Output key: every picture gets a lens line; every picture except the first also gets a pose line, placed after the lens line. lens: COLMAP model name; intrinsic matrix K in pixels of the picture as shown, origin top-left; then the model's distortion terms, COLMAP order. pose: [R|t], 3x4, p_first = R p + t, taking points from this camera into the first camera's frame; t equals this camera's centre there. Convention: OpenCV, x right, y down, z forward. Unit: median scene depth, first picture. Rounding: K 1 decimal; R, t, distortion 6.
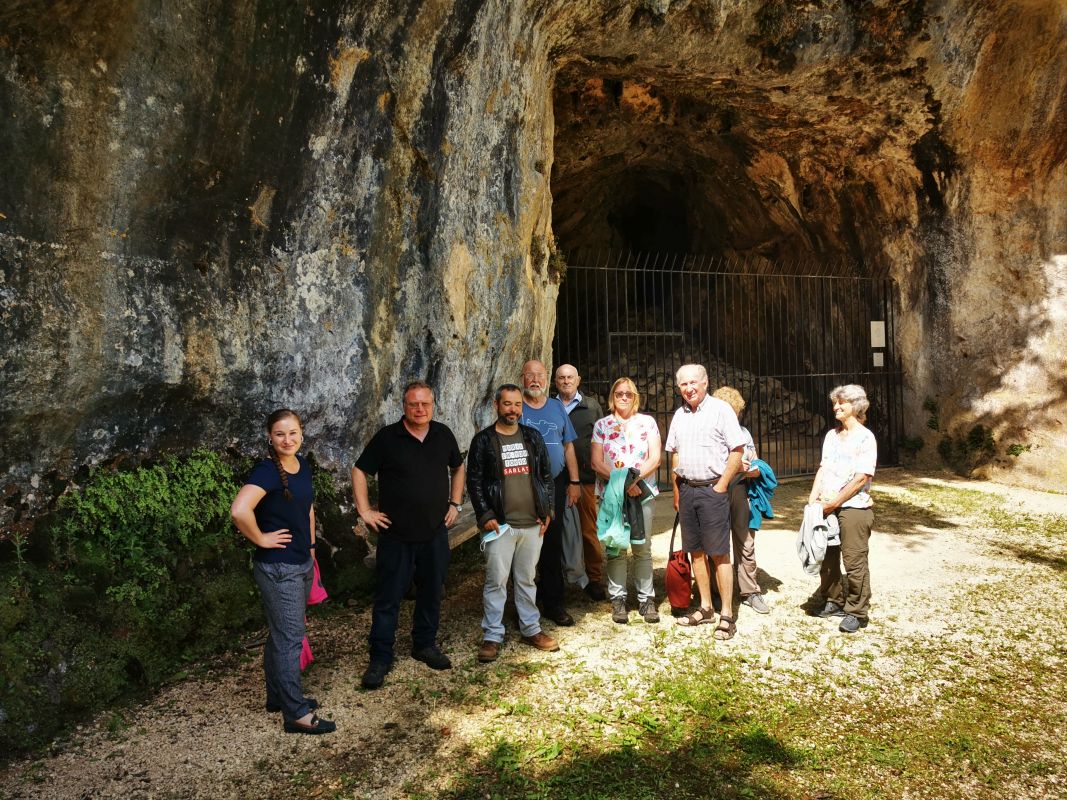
lens RADIAL K [[825.6, 0, 533.5], [0, 825.6, 400.0], [0, 0, 1]] dist [0.058378, -0.095275]
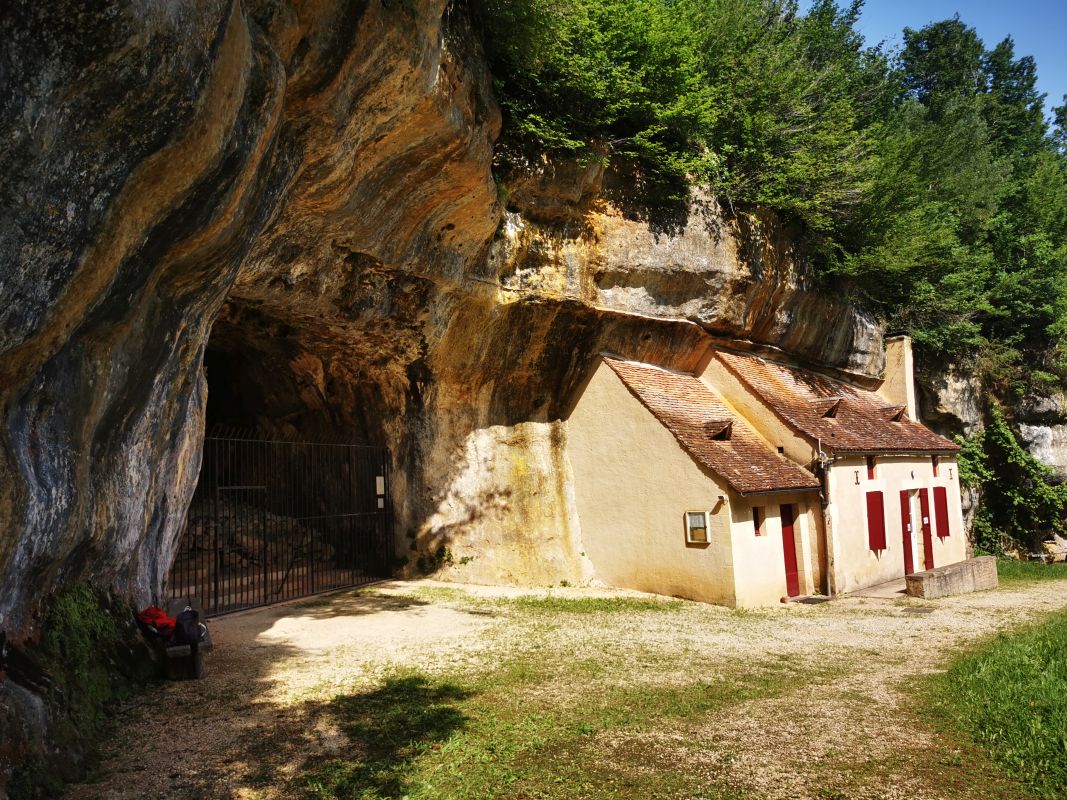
lens RADIAL K [[825.6, 0, 533.5], [0, 825.6, 400.0], [0, 0, 1]] dist [0.058378, -0.095275]
pose [[0.766640, 0.066558, 0.638618, -0.345154], [0.036258, 0.988538, -0.146555, -0.006278], [-0.641052, 0.135510, 0.755440, -0.307823]]
